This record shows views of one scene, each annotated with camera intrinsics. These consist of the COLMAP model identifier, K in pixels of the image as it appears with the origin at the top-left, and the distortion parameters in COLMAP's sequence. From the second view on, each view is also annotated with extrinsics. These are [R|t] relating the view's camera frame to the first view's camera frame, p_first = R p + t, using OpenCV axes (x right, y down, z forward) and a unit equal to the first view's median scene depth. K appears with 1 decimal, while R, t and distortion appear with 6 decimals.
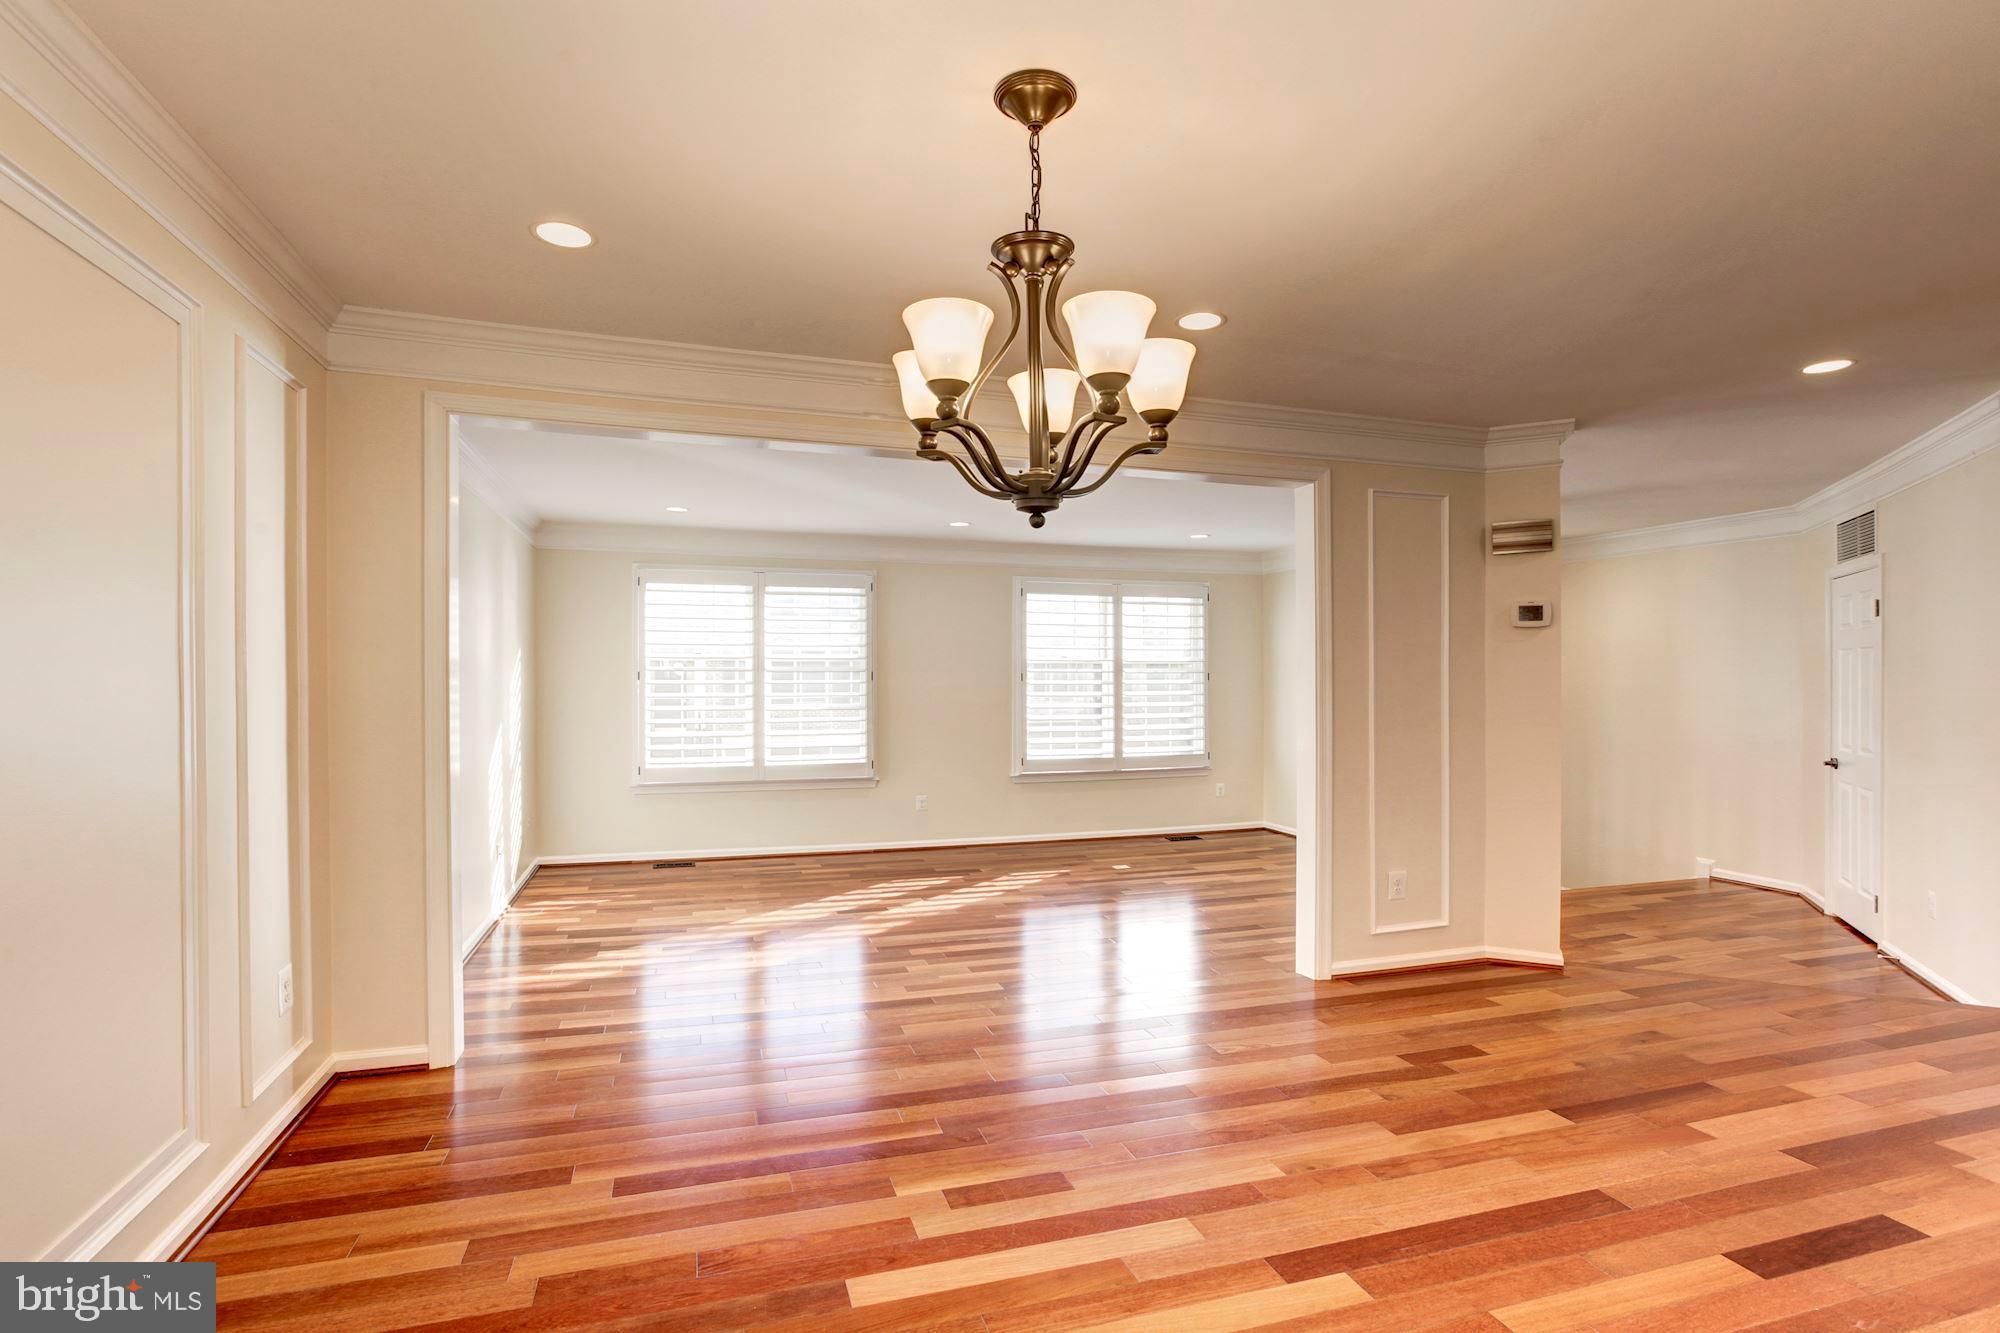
lens RADIAL K [[949.9, 0, 997.4], [0, 949.9, 680.7], [0, 0, 1]] dist [-0.001824, 0.008015]
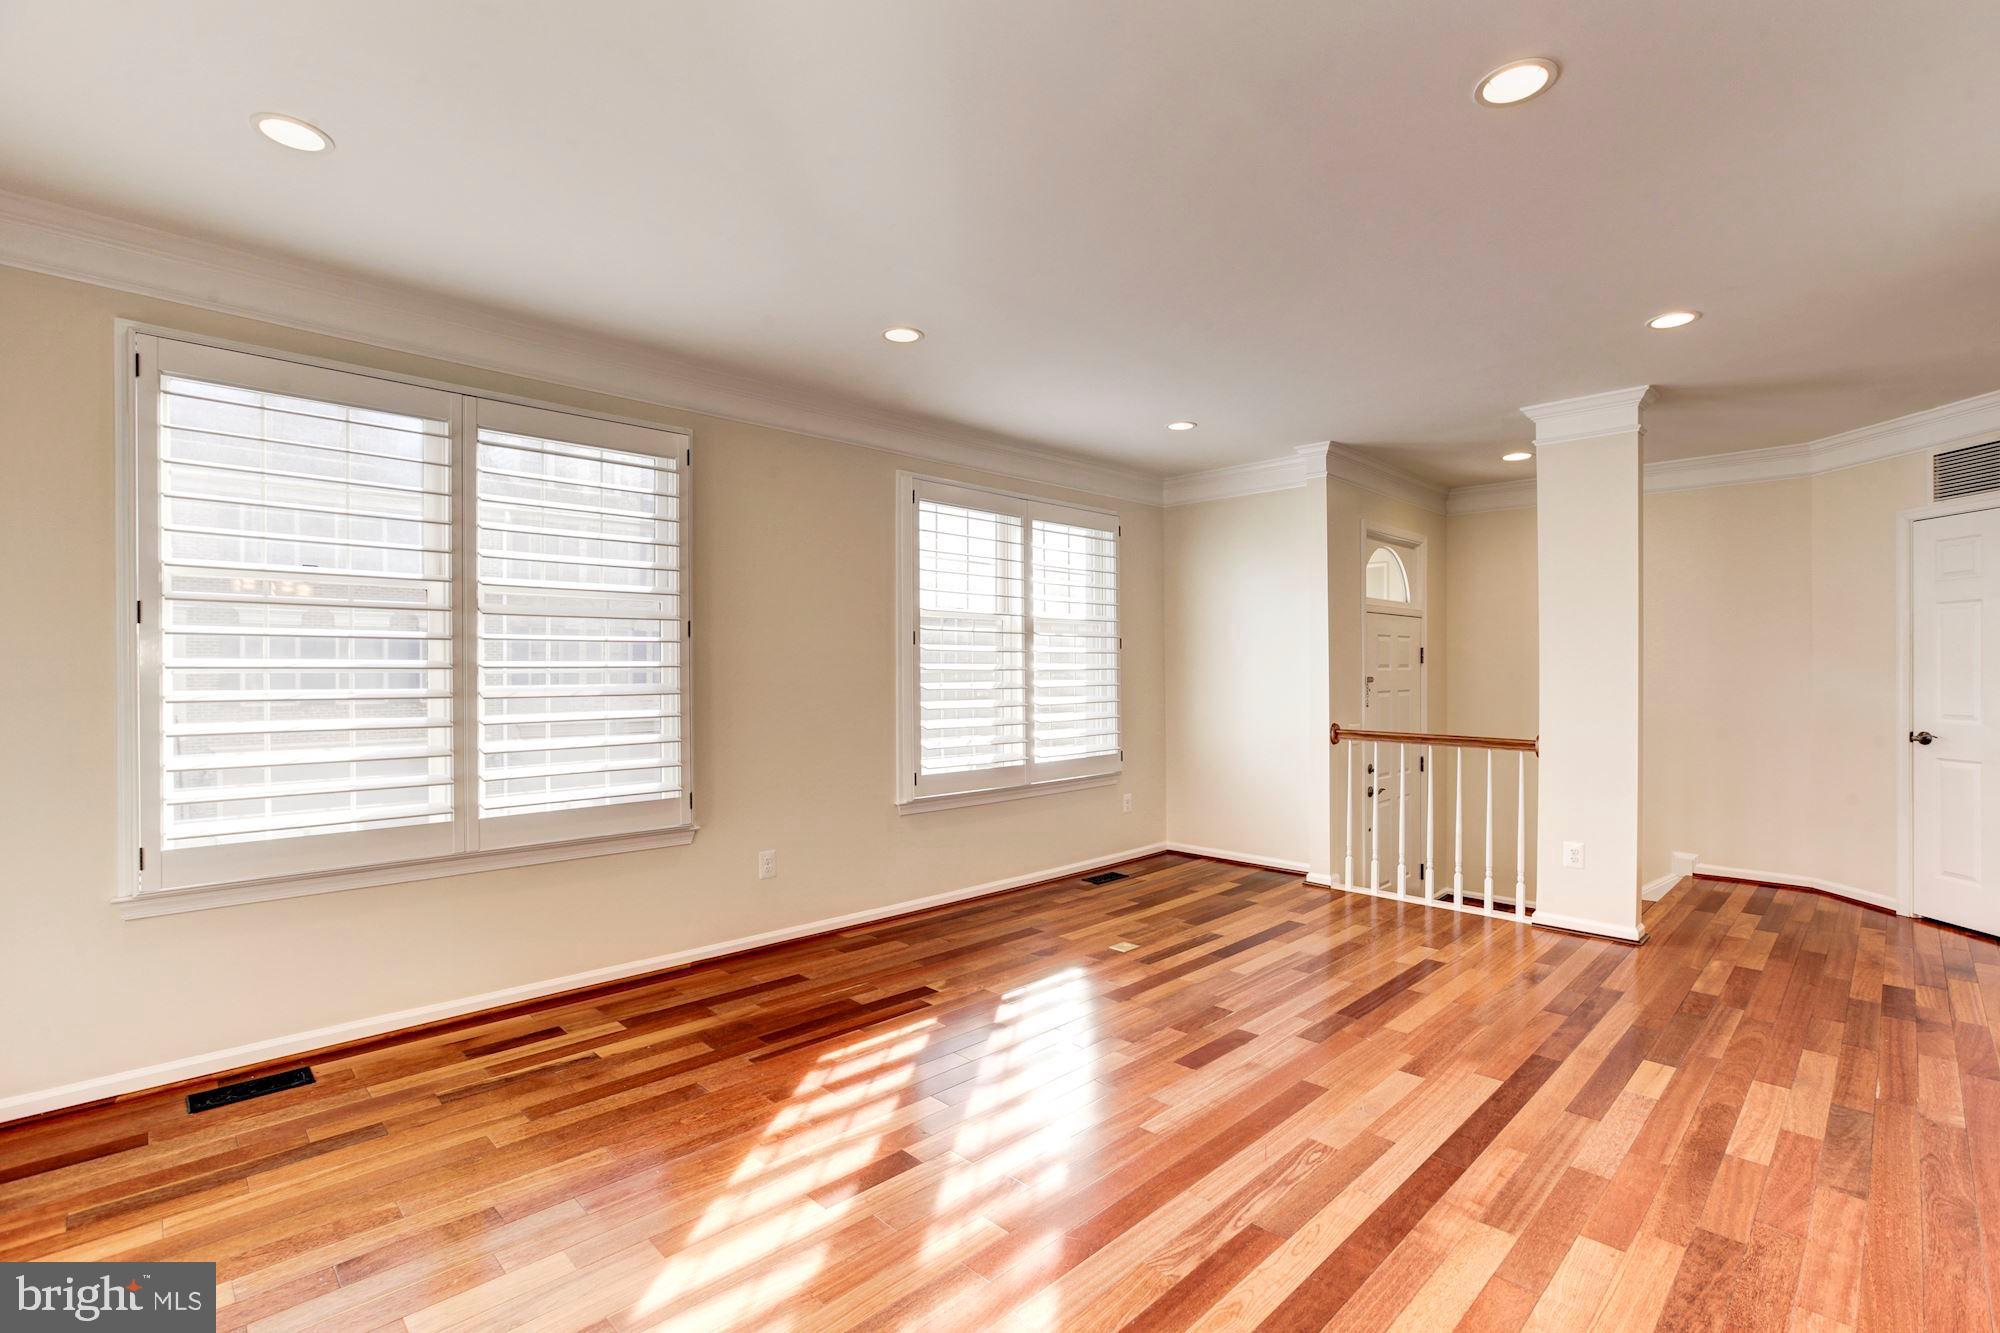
lens RADIAL K [[952.6, 0, 915.1], [0, 952.6, 670.6], [0, 0, 1]] dist [0.012711, 0.000256]
pose [[0.905788, -0.003257, 0.423718, -0.228552], [0.005735, 0.999973, -0.004572, 0.019547], [-0.423692, 0.006571, 0.905783, 0.455113]]
